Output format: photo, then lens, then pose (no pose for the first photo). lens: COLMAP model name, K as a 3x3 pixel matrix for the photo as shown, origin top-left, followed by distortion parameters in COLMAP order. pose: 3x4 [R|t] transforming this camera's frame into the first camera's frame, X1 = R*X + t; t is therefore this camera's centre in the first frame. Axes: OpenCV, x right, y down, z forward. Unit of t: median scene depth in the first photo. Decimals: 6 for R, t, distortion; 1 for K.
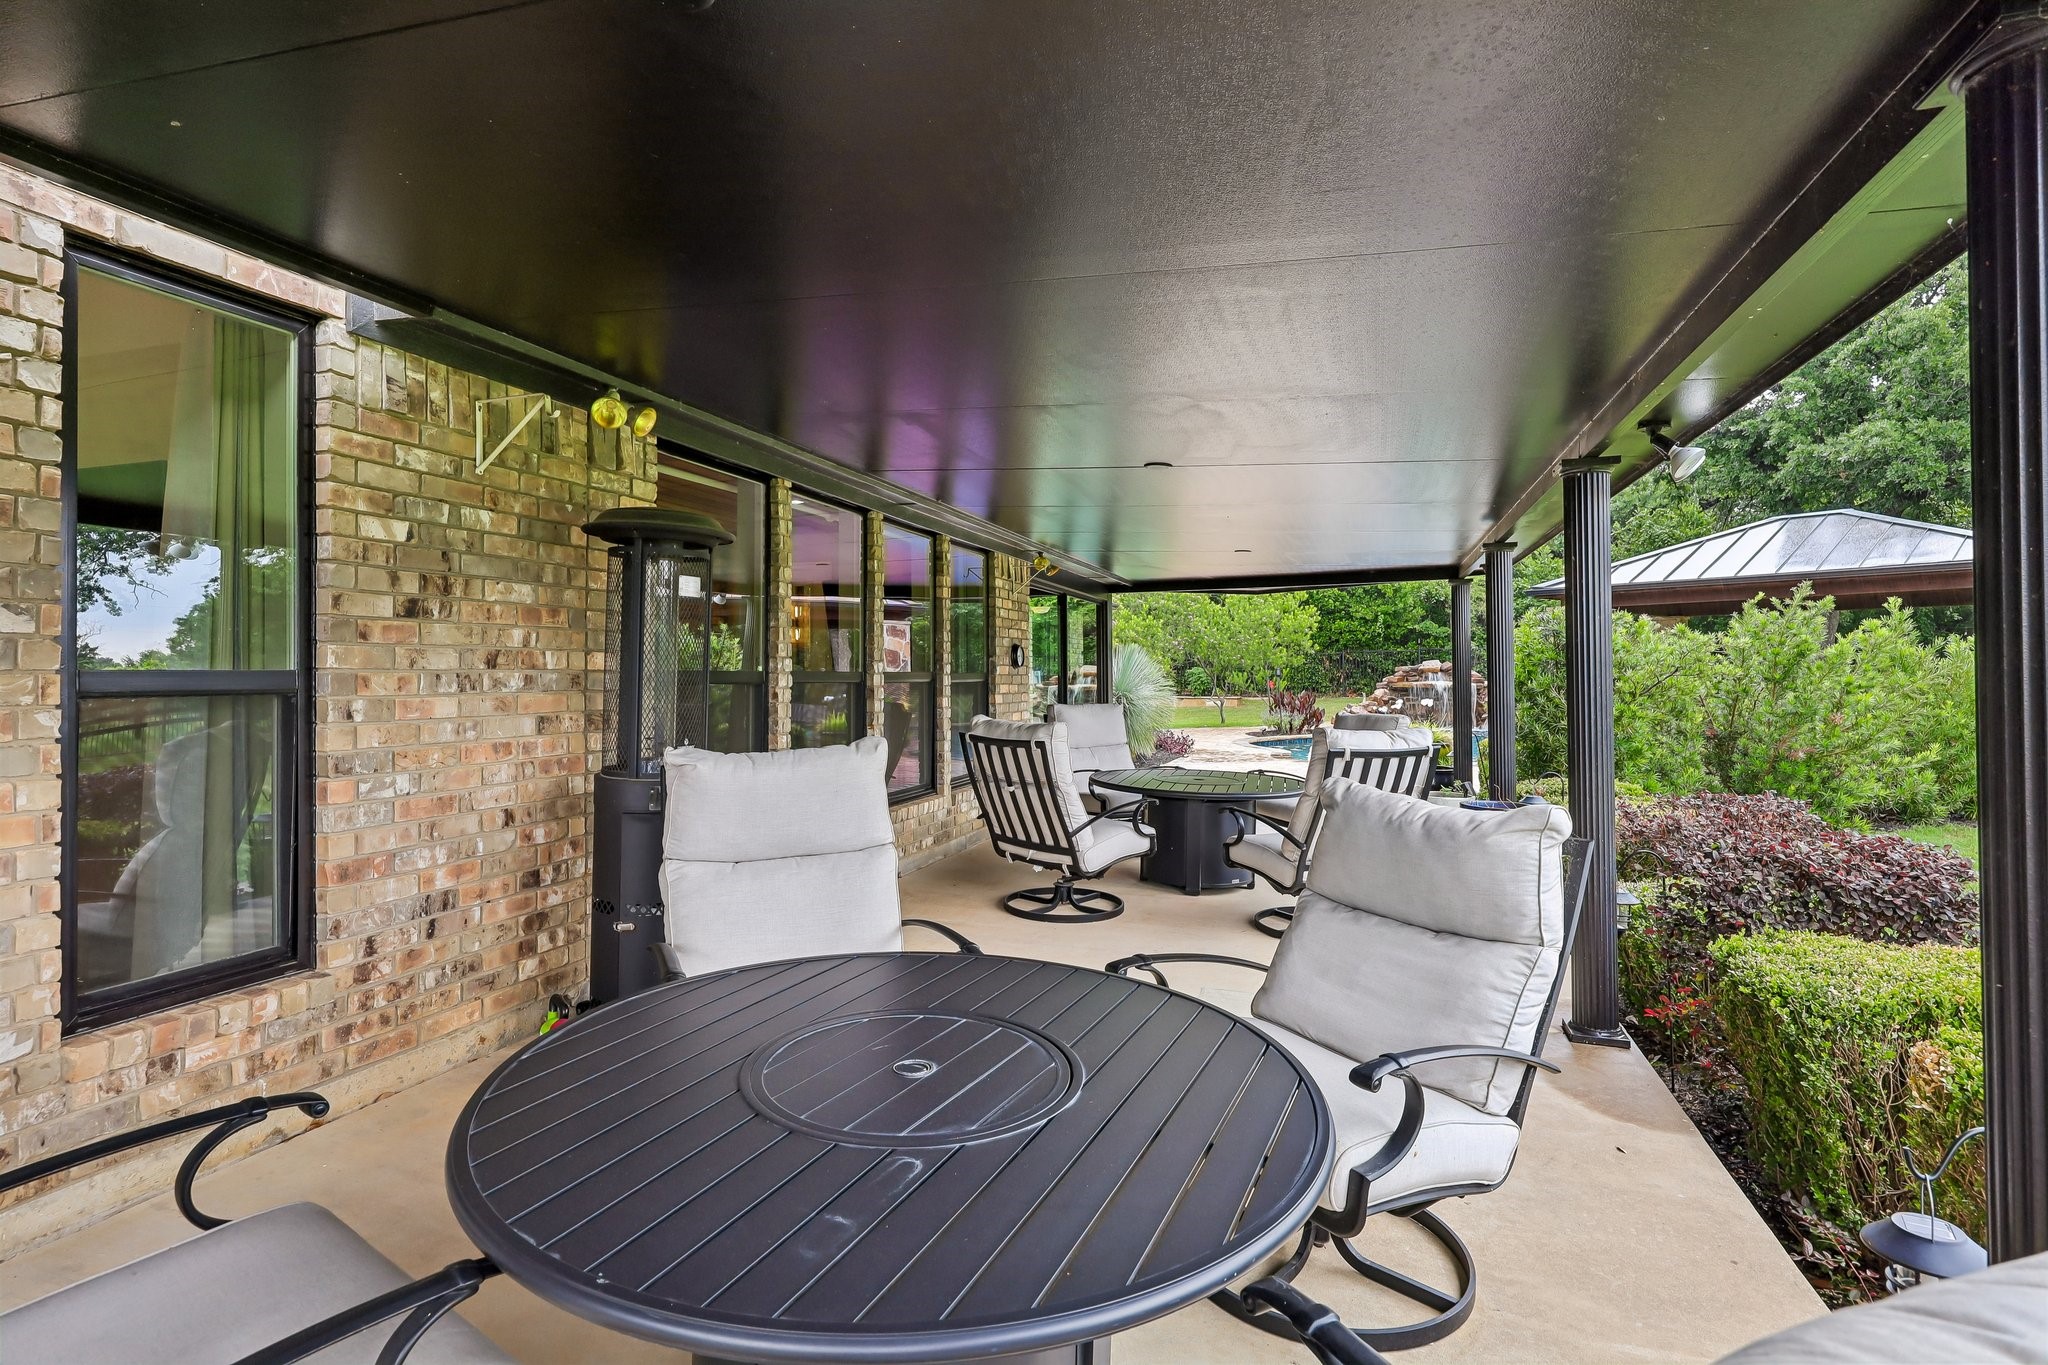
lens RADIAL K [[1025.8, 0, 1024.6], [0, 1025.8, 675.8], [0, 0, 1]] dist [0.001097, 0.000211]
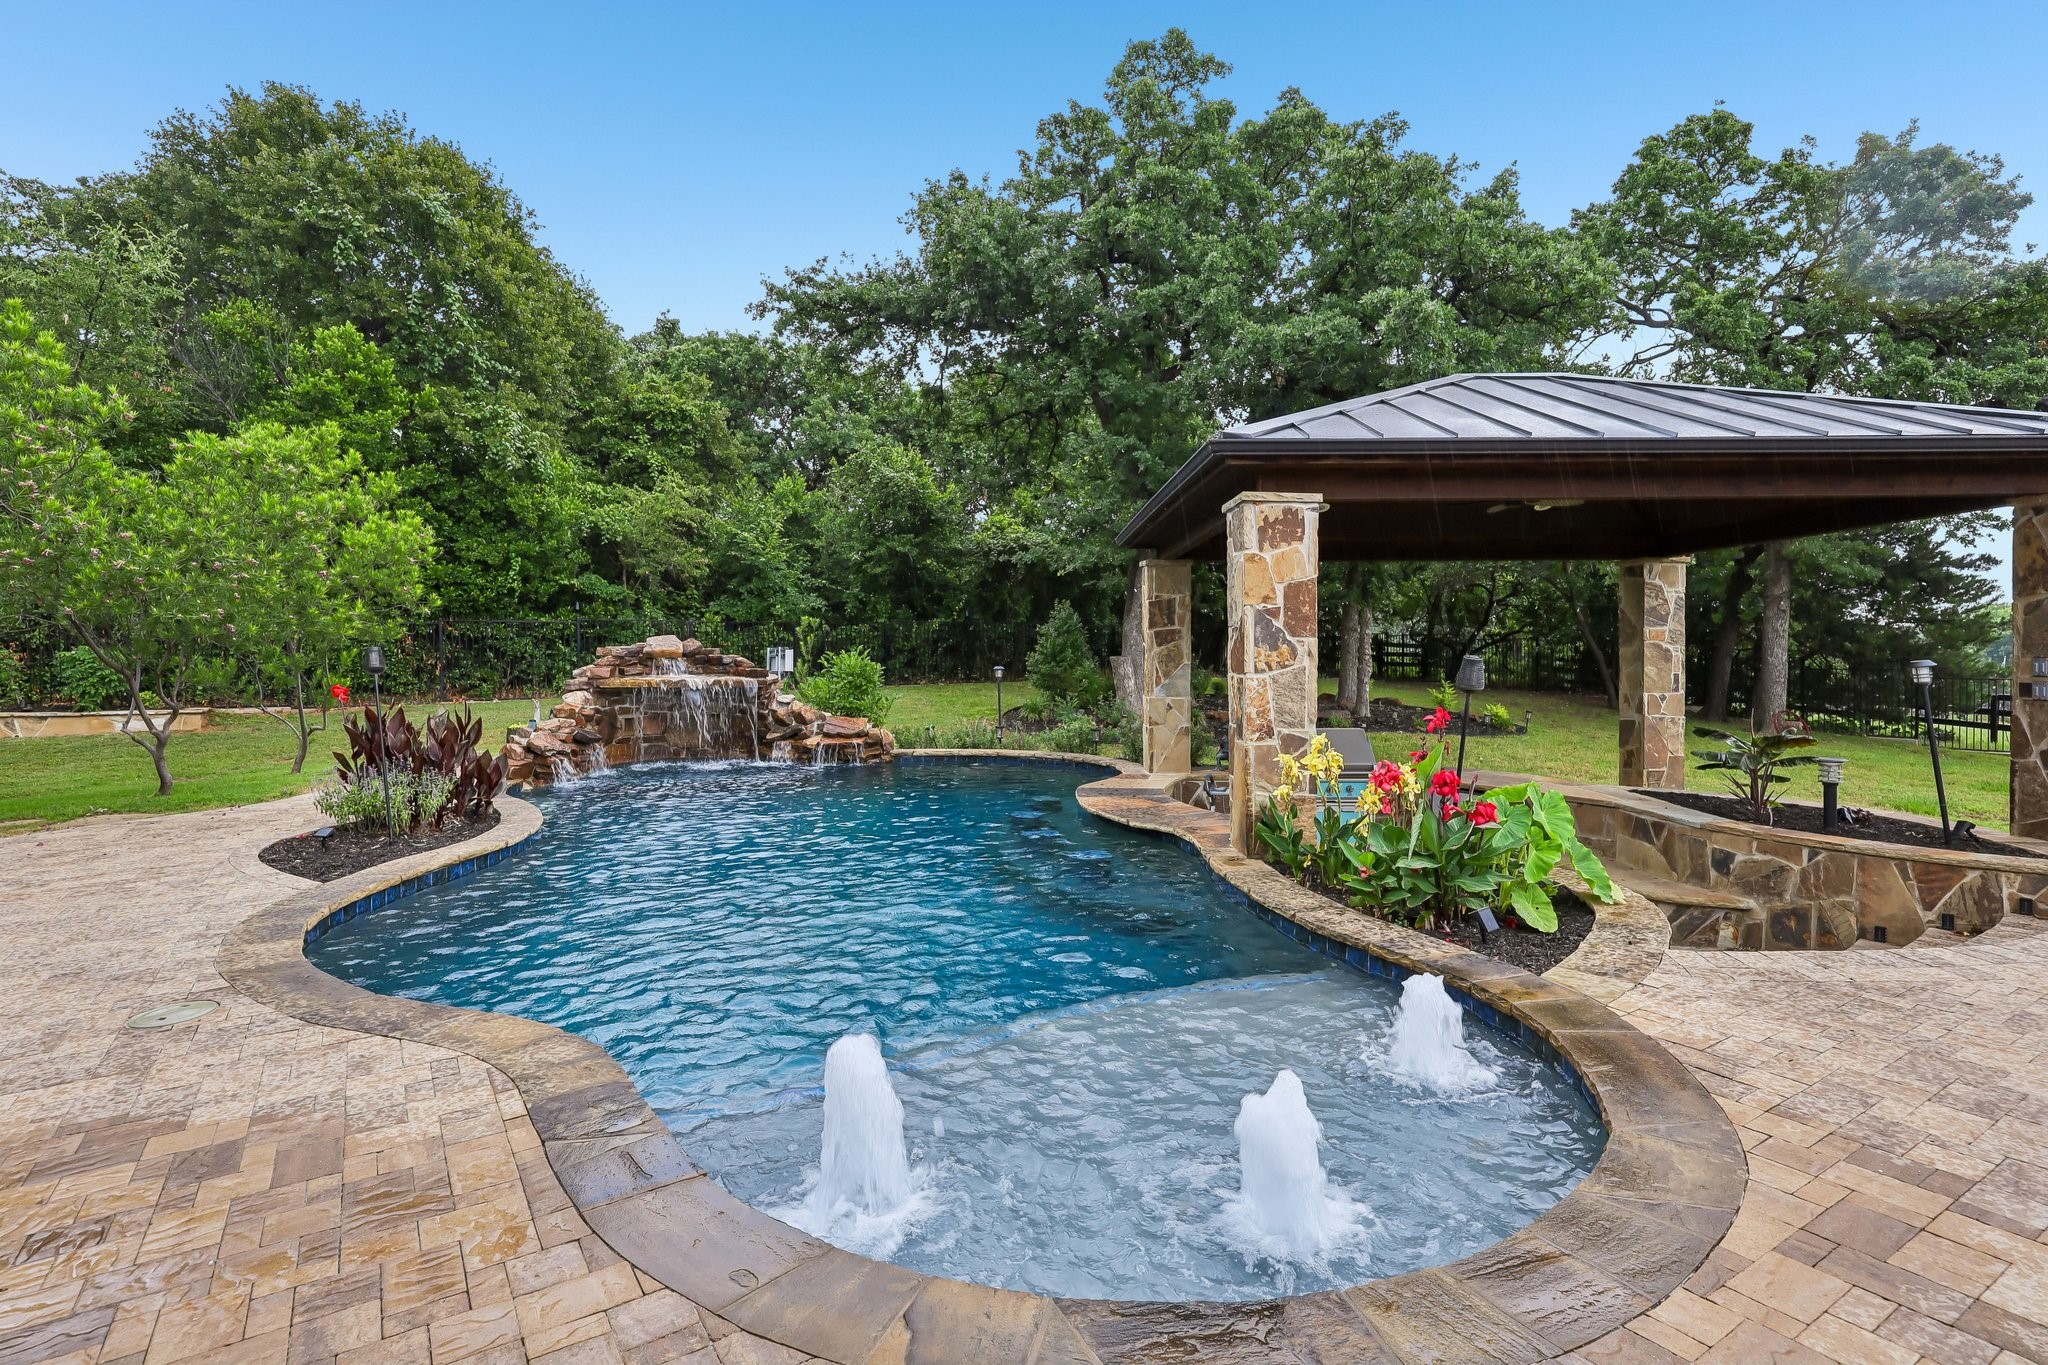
lens RADIAL K [[1025.8, 0, 1027.3], [0, 1025.8, 674.0], [0, 0, 1]] dist [0.001097, 0.000211]
pose [[0.628524, -0.010682, 0.777717, 0.080402], [0.000927, 0.999915, 0.012984, -0.001504], [-0.777790, -0.007440, 0.628480, 0.414650]]
